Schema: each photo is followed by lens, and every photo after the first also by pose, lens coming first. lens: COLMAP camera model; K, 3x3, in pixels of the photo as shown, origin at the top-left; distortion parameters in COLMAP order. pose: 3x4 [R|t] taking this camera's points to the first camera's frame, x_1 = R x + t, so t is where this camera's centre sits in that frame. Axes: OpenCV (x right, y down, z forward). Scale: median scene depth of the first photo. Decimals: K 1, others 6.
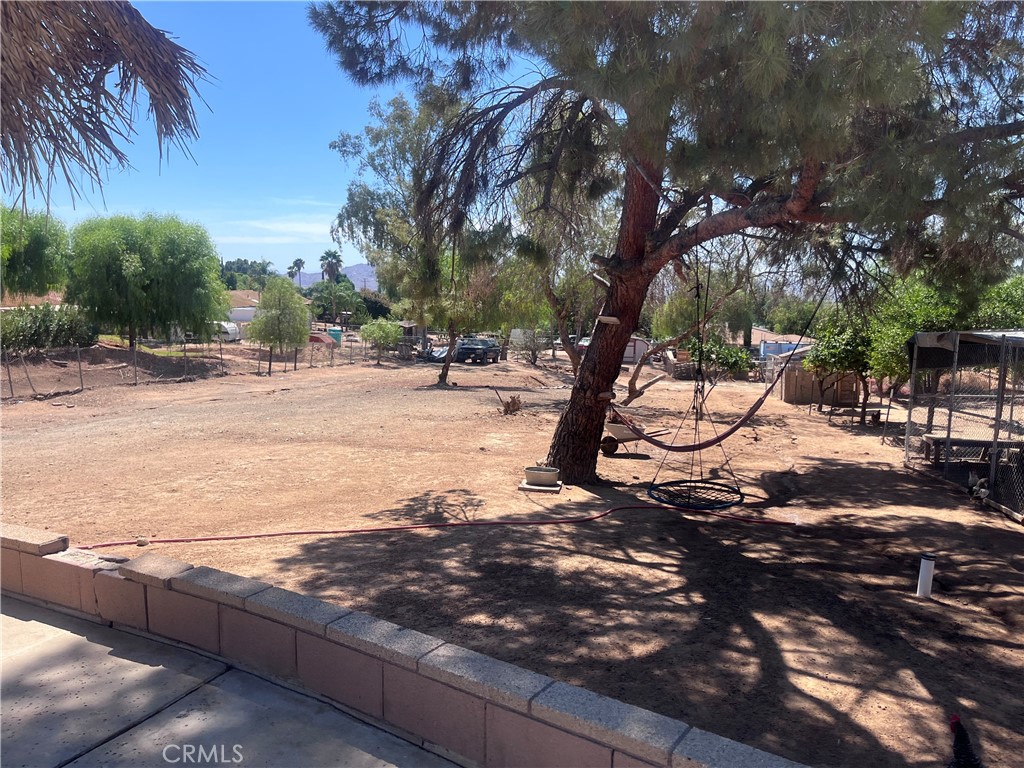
lens RADIAL K [[767.6, 0, 512.0], [0, 767.6, 384.0], [0, 0, 1]] dist [0.038333, -0.002508]
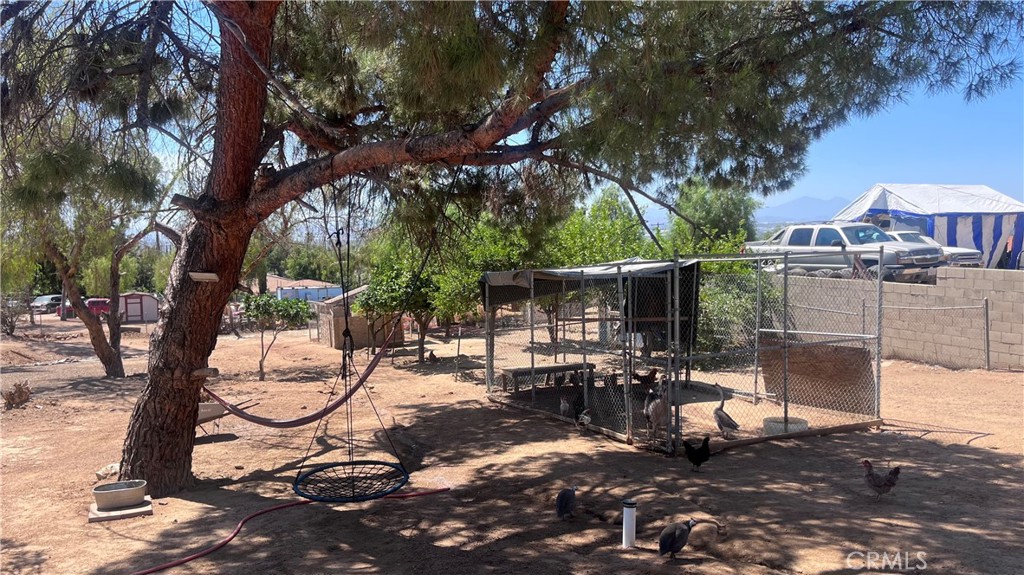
lens RADIAL K [[768.5, 0, 512.0], [0, 768.5, 287.5], [0, 0, 1]] dist [0.025149, -0.009584]
pose [[0.811799, -0.065438, 0.580259, -0.064555], [0.097703, 0.994914, -0.024489, -0.019163], [-0.575705, 0.076573, 0.814064, 0.149716]]
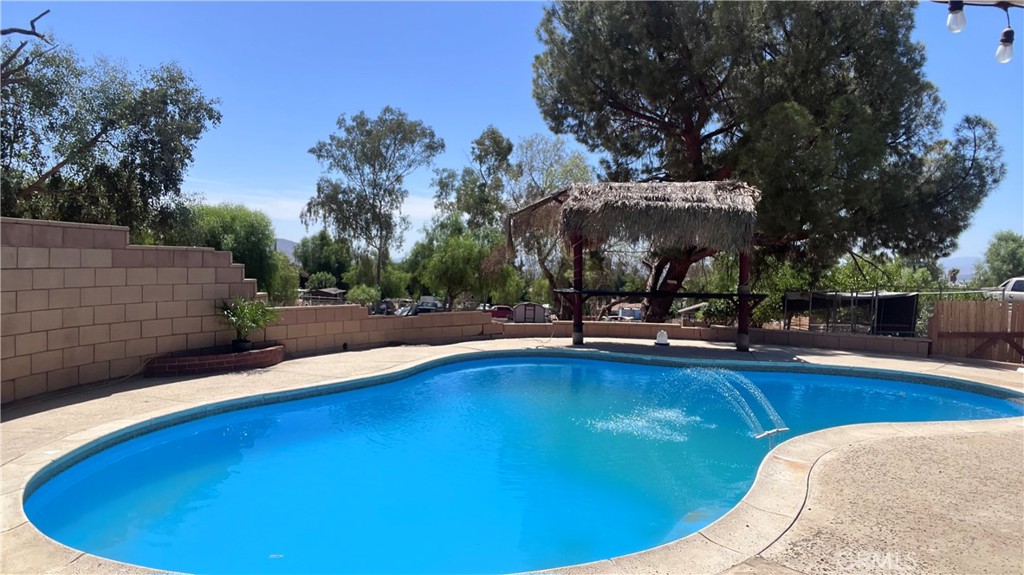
lens RADIAL K [[660.7, 0, 512.0], [0, 660.7, 287.5], [0, 0, 1]] dist [-0.003462, -0.000807]
pose [[0.982480, 0.015285, 0.185743, -0.546034], [0.001289, 0.996050, -0.088785, 0.079259], [-0.186366, 0.087469, 0.978579, -0.592979]]
